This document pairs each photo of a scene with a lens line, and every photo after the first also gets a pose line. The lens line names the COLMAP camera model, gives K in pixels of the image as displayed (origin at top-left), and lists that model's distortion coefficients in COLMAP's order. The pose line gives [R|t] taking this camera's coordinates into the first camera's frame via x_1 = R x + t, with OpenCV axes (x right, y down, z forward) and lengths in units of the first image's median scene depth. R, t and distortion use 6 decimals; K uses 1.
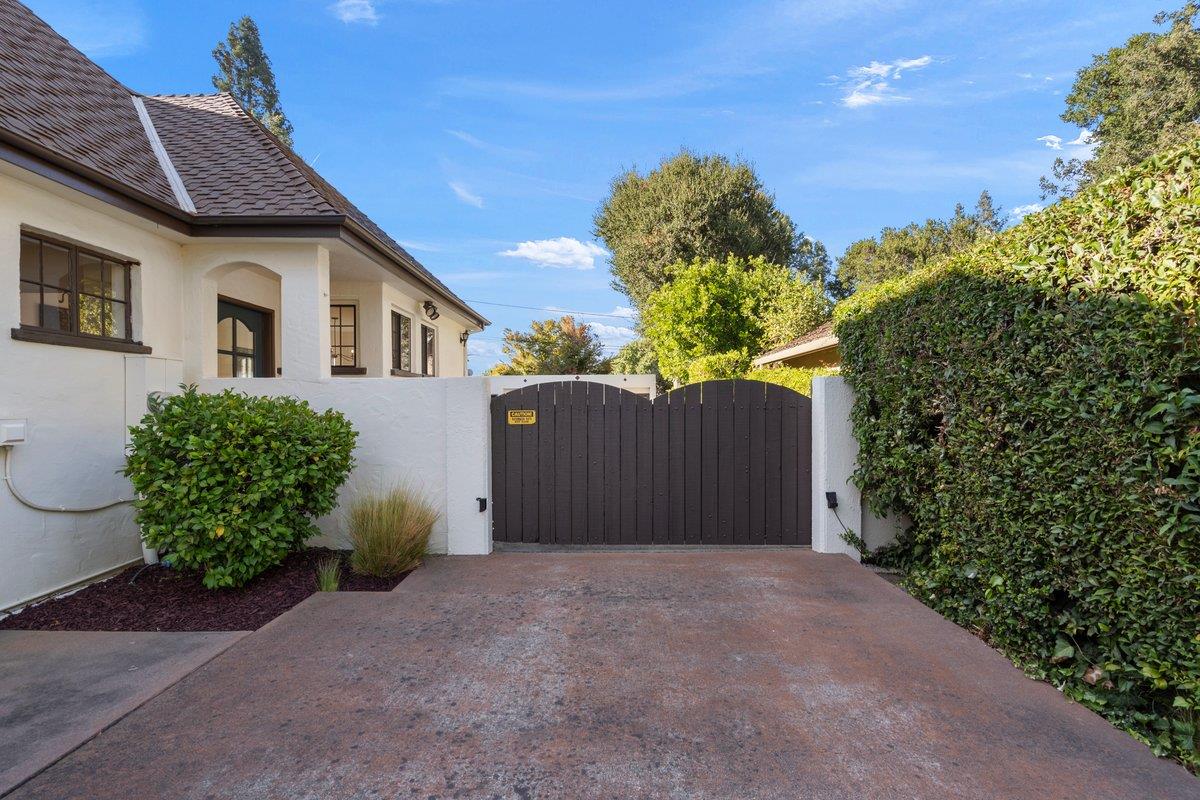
lens RADIAL K [[547.9, 0, 594.0], [0, 547.9, 403.1], [0, 0, 1]] dist [-0.003537, 0.001792]
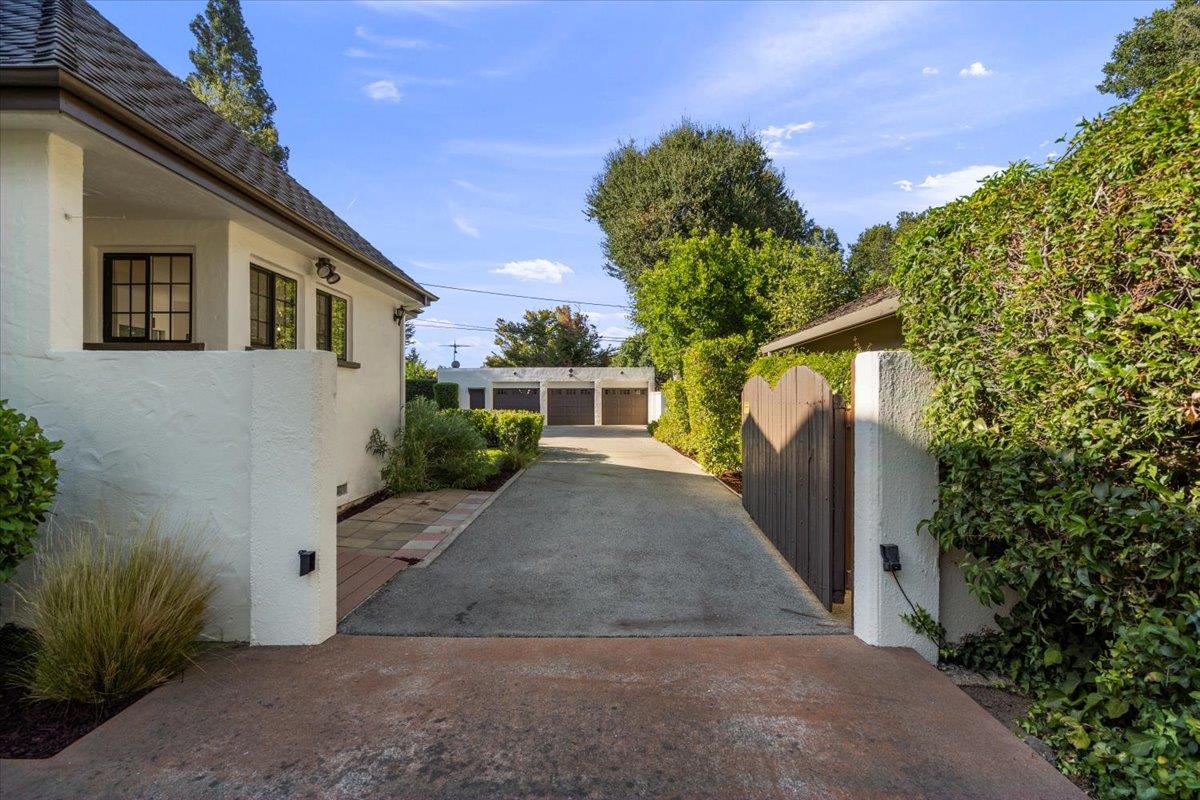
lens RADIAL K [[547.9, 0, 599.4], [0, 547.9, 400.6], [0, 0, 1]] dist [-0.003537, 0.001792]
pose [[0.999985, 0.005333, -0.000937, 0.039951], [-0.005329, 0.999977, 0.004135, 0.001404], [0.000959, -0.004130, 0.999991, 0.138751]]
